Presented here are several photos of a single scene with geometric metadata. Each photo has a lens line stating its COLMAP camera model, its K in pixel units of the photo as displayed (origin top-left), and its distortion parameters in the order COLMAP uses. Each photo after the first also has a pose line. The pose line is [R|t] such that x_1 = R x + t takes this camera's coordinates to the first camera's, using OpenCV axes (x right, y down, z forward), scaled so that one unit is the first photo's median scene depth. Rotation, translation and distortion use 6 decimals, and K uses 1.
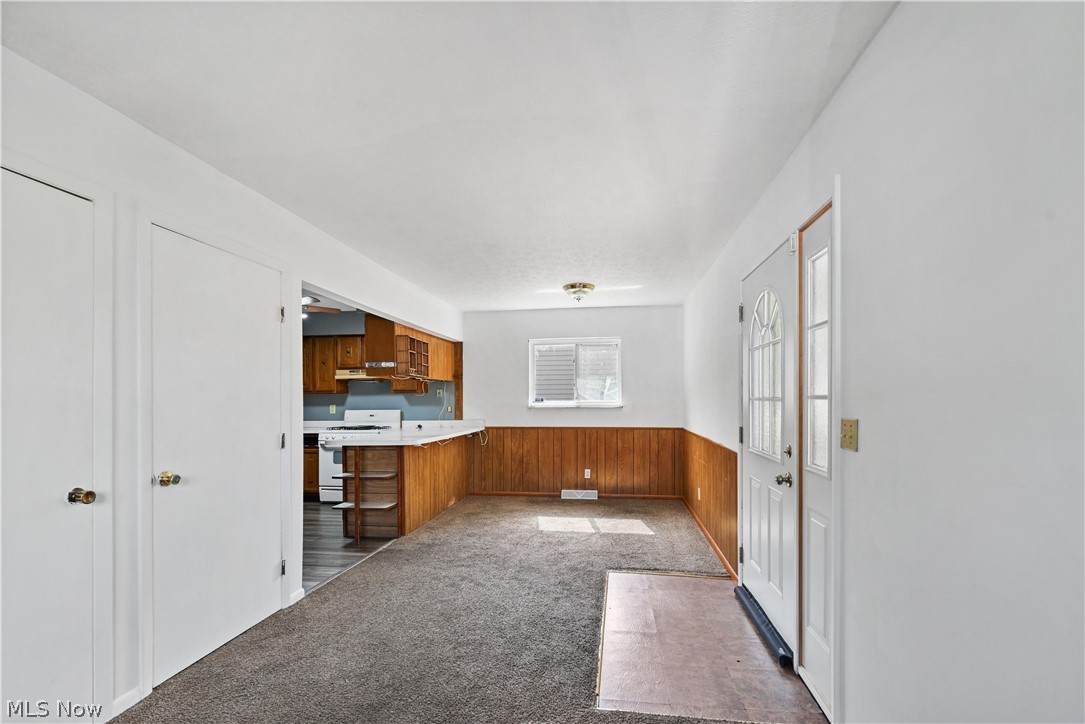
lens RADIAL K [[490.6, 0, 550.1], [0, 490.6, 396.3], [0, 0, 1]] dist [0.000692, -0.000118]
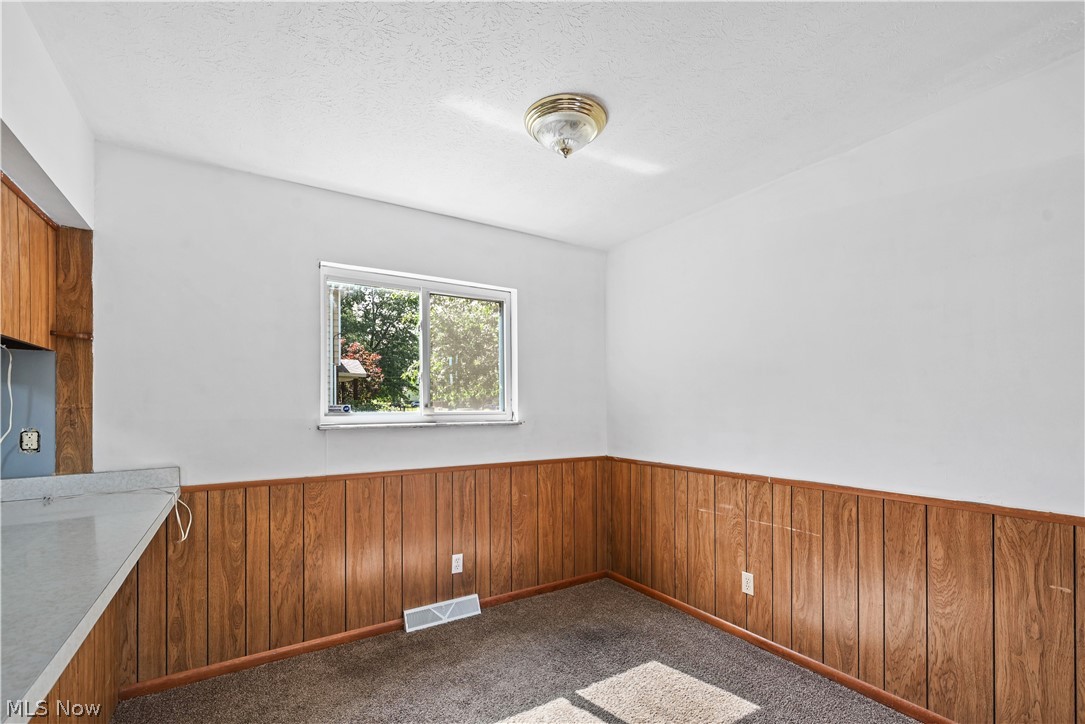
lens RADIAL K [[477.3, 0, 548.9], [0, 477.3, 404.7], [0, 0, 1]] dist [-0.002294, 0.000217]
pose [[0.755051, 0.004326, 0.655652, -0.161532], [-0.005165, 0.999986, -0.000650, 0.002321], [-0.655646, -0.002896, 0.755063, 0.583710]]
